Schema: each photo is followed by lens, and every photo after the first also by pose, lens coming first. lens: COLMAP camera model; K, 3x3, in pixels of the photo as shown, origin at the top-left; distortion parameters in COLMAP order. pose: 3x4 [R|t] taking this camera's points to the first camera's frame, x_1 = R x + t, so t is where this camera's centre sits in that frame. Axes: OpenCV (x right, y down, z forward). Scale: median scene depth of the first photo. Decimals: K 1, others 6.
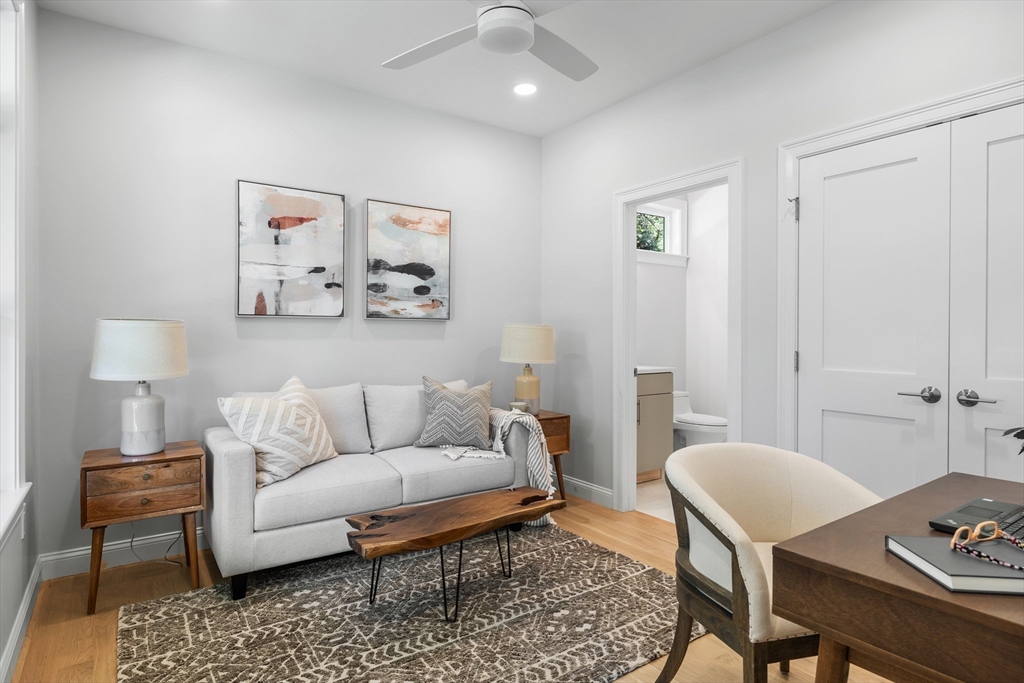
lens RADIAL K [[562.5, 0, 510.2], [0, 562.5, 329.0], [0, 0, 1]] dist [0.003567, 0.001042]
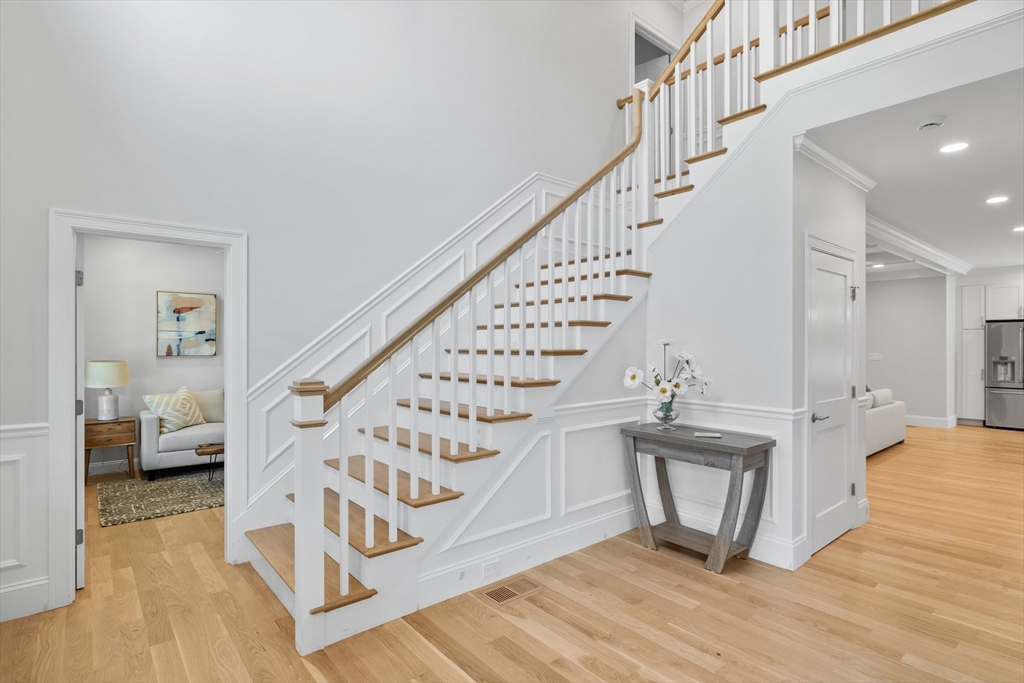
lens RADIAL K [[509.4, 0, 512.0], [0, 509.4, 341.5], [0, 0, 1]] dist [-0.000420, -0.000328]
pose [[0.997315, -0.002615, 0.073185, 0.763645], [0.002489, 0.999995, 0.001816, -0.088241], [-0.073189, -0.001629, 0.997317, -1.082222]]
